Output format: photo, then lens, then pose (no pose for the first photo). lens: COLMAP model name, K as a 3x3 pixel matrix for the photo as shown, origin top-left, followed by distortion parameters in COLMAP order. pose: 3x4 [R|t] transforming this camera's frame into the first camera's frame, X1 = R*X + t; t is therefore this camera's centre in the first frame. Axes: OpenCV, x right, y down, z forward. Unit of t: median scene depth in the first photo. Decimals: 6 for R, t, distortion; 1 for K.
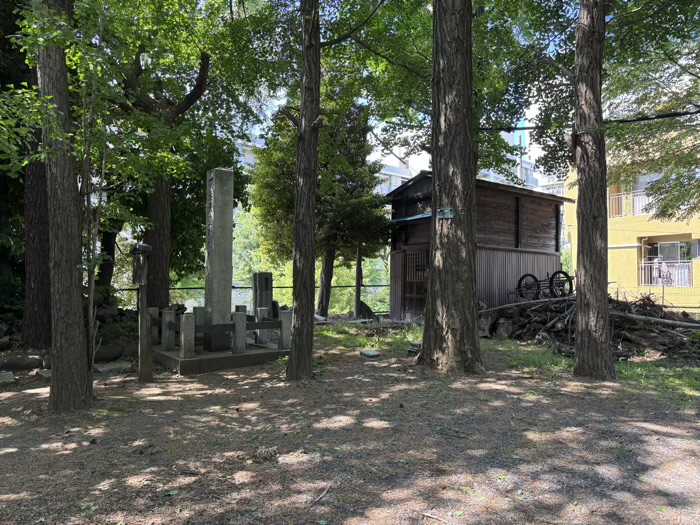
lens RADIAL K [[526.4, 0, 350.0], [0, 526.4, 262.5], [0, 0, 1]] dist [0.038554, -0.045178]
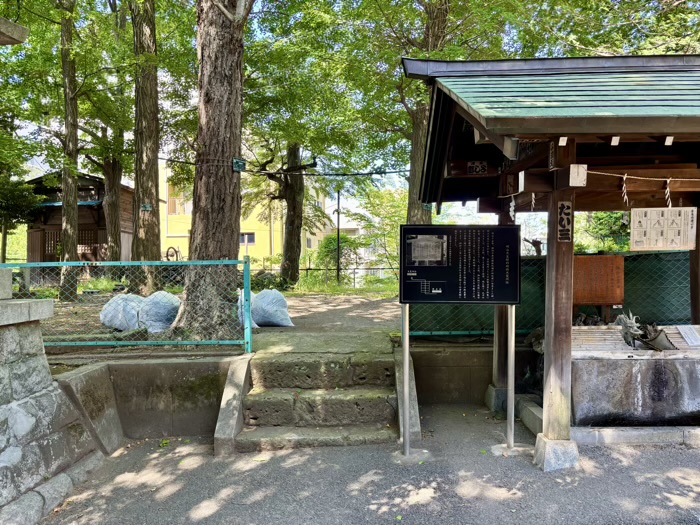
lens RADIAL K [[526.4, 0, 350.0], [0, 526.4, 262.5], [0, 0, 1]] dist [0.038554, -0.045178]
pose [[0.648032, 0.004634, 0.761599, -0.734384], [-0.015222, 0.999861, 0.006869, 0.068820], [-0.761461, -0.016044, 0.648012, -0.690555]]
